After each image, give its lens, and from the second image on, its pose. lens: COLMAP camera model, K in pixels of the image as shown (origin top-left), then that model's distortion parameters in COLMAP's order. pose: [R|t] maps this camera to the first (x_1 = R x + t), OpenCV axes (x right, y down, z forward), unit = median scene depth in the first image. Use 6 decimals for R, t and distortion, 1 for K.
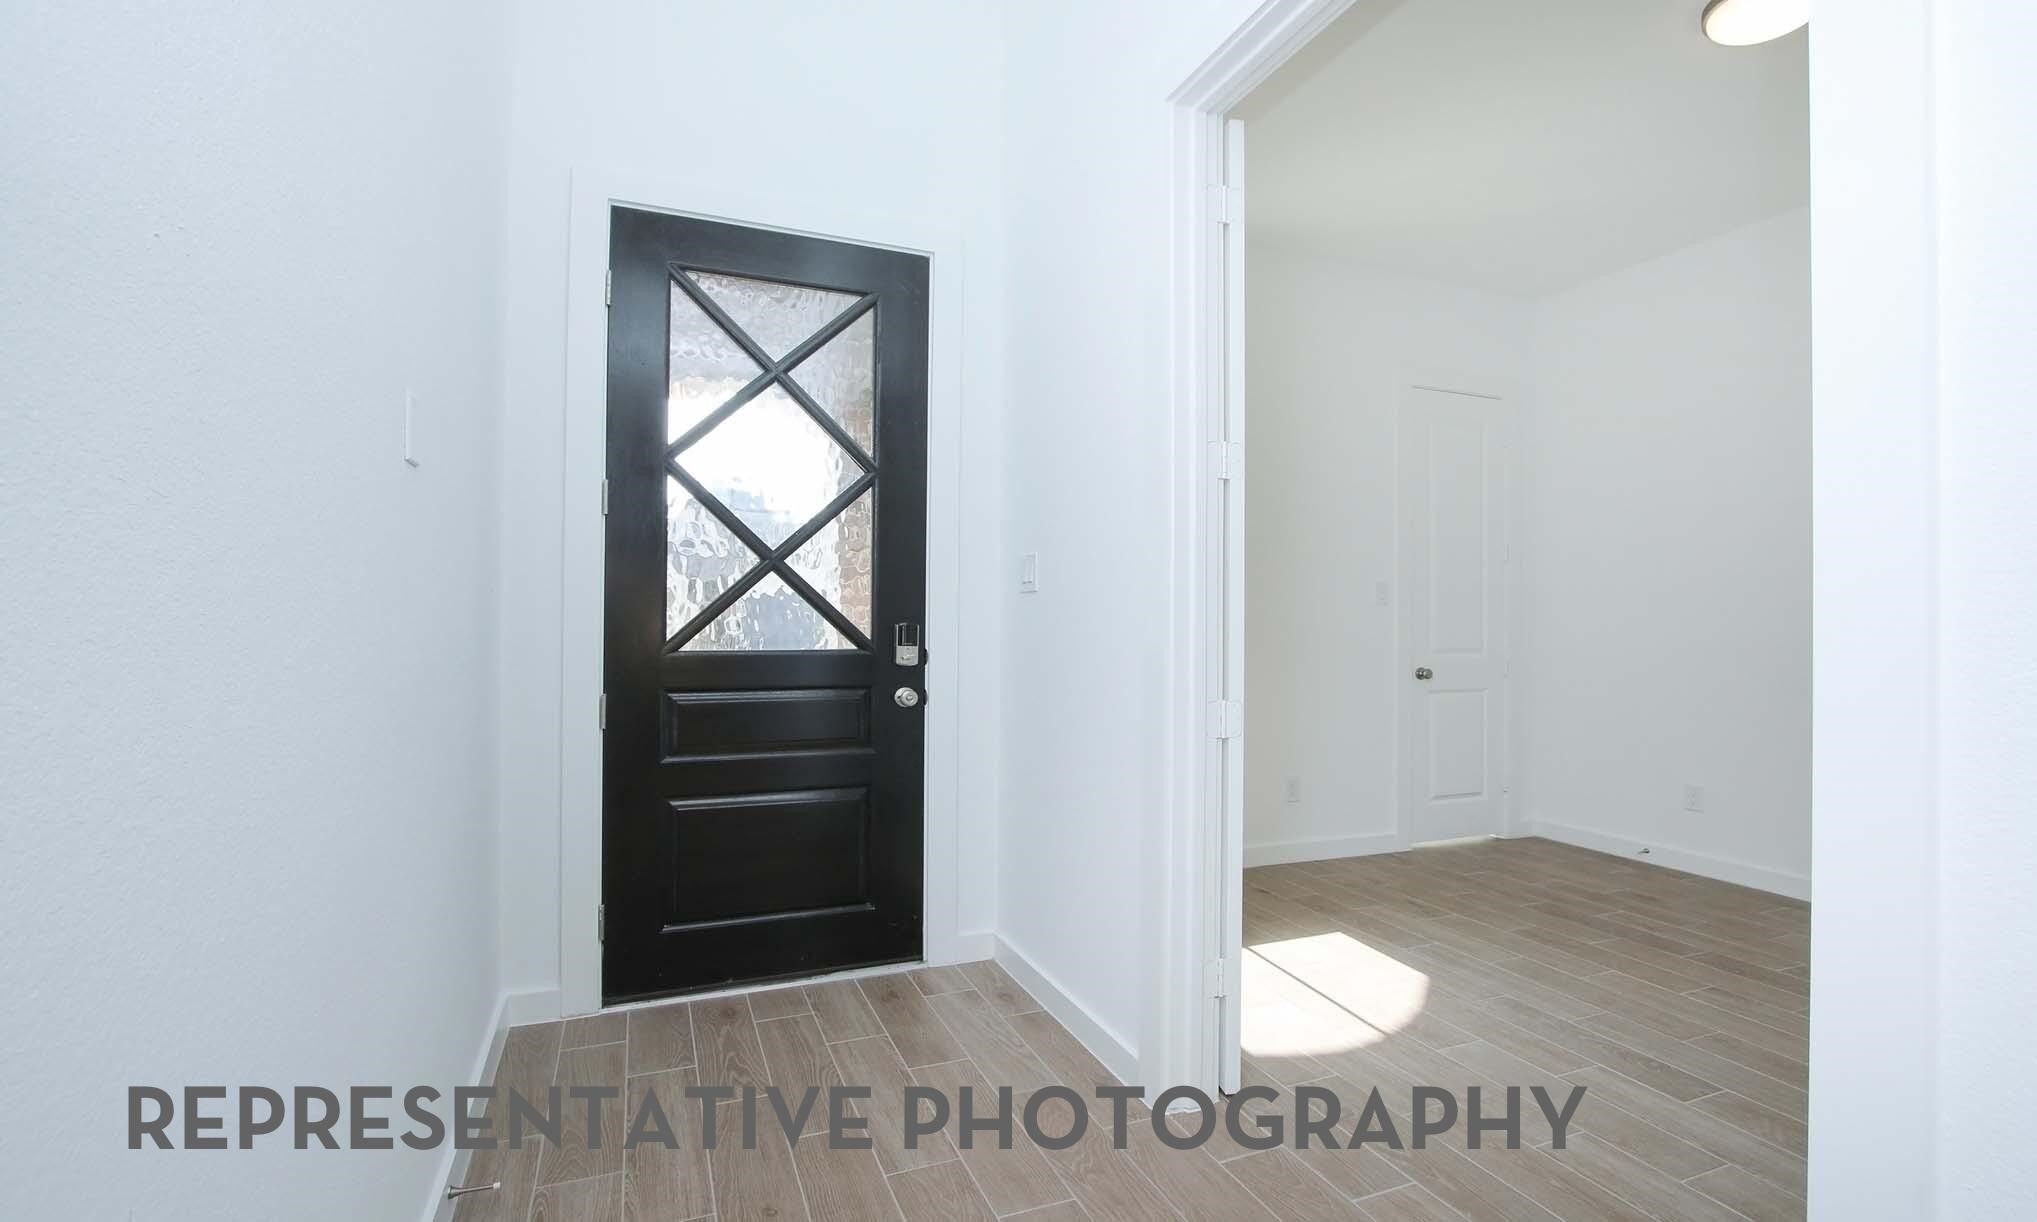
lens RADIAL K [[945.9, 0, 1019.2], [0, 945.9, 606.6], [0, 0, 1]] dist [-0.017401, -0.000095]
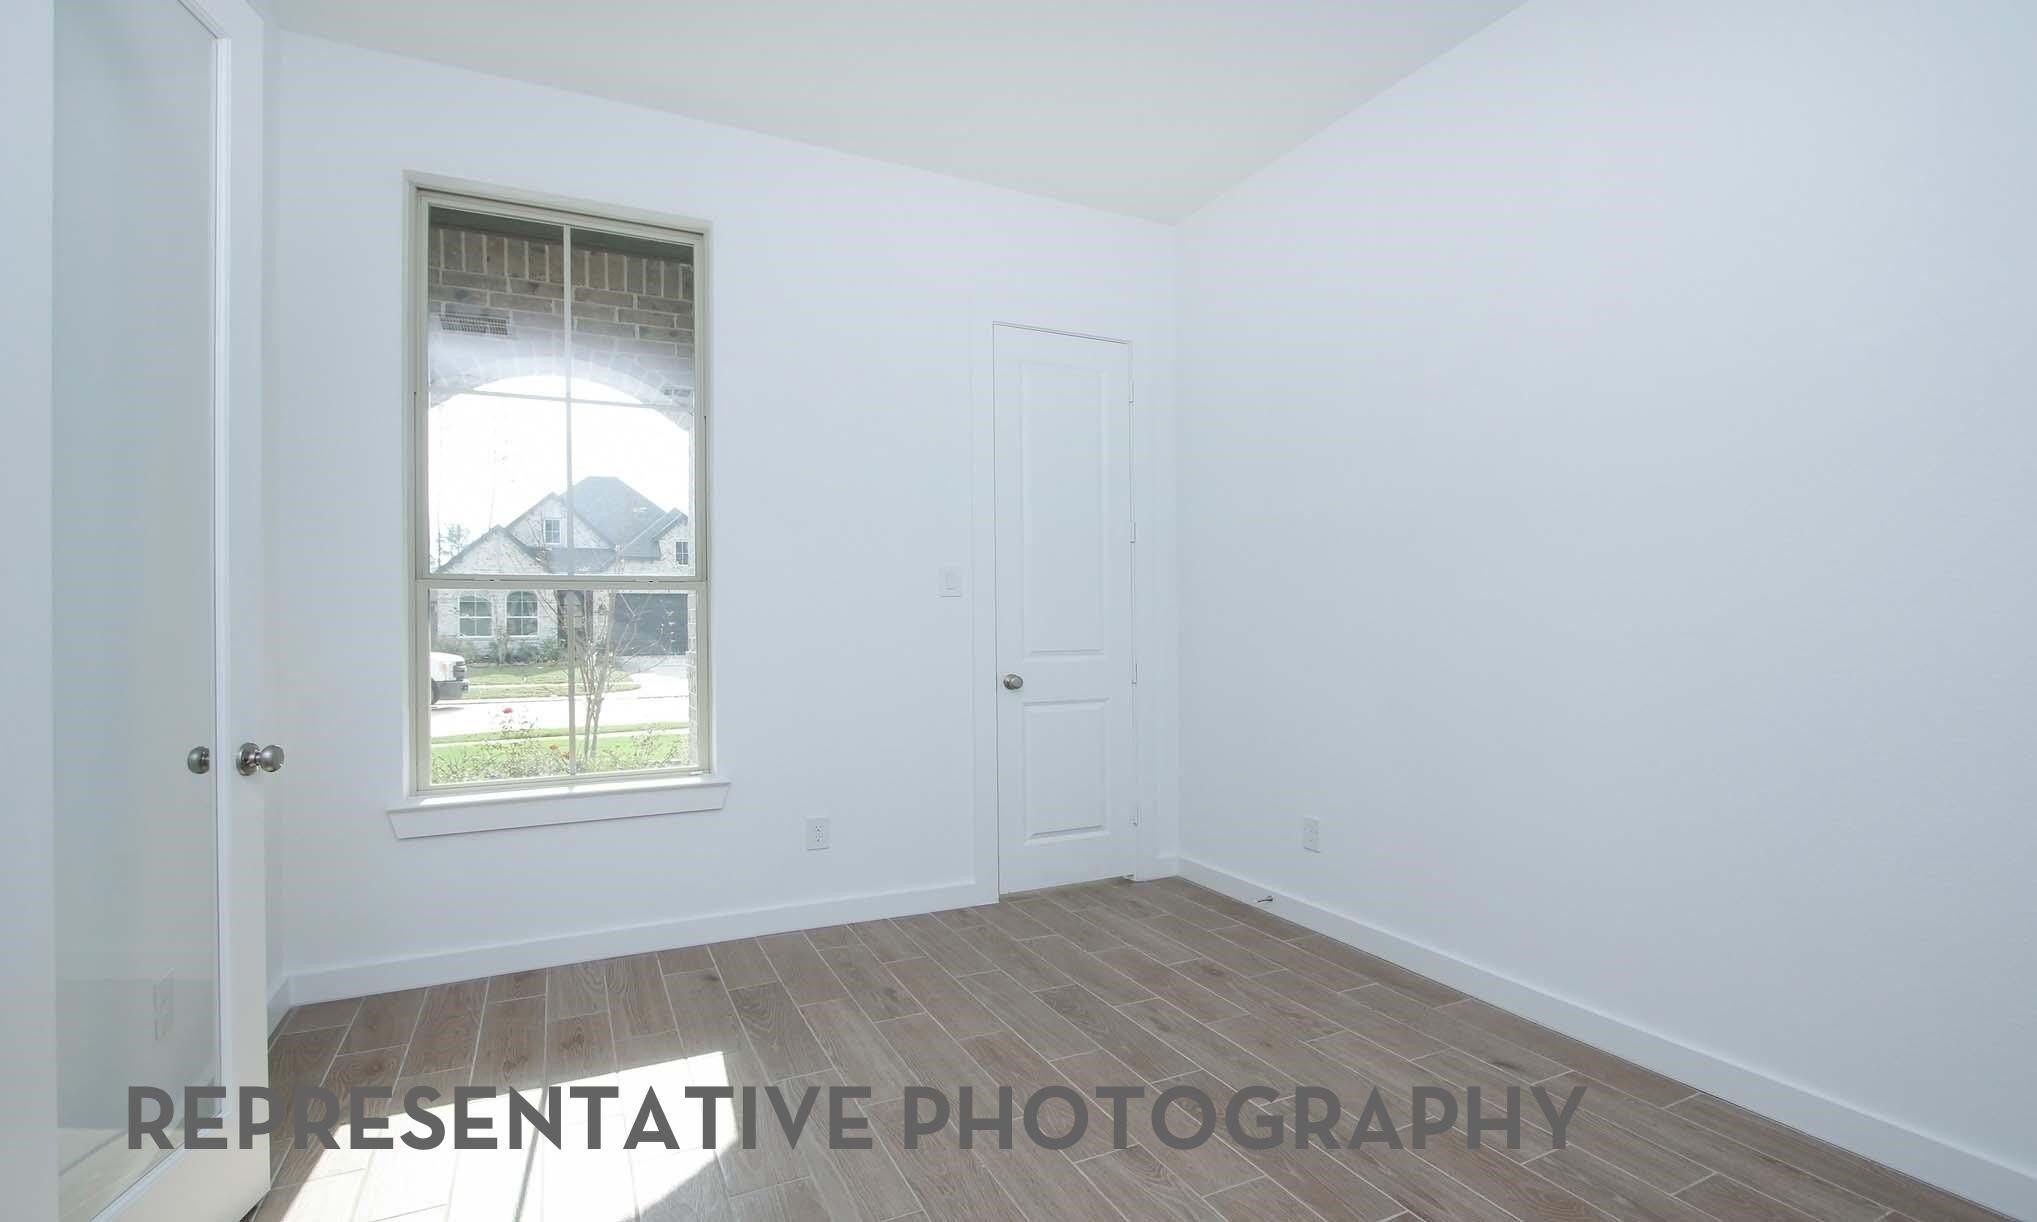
lens RADIAL K [[945.9, 0, 1017.7], [0, 945.9, 618.8], [0, 0, 1]] dist [-0.017401, -0.000095]
pose [[0.997122, -0.009957, 0.075160, 0.472741], [0.009014, 0.999876, 0.012878, 0.008528], [-0.075279, -0.012164, 0.997088, 0.251117]]
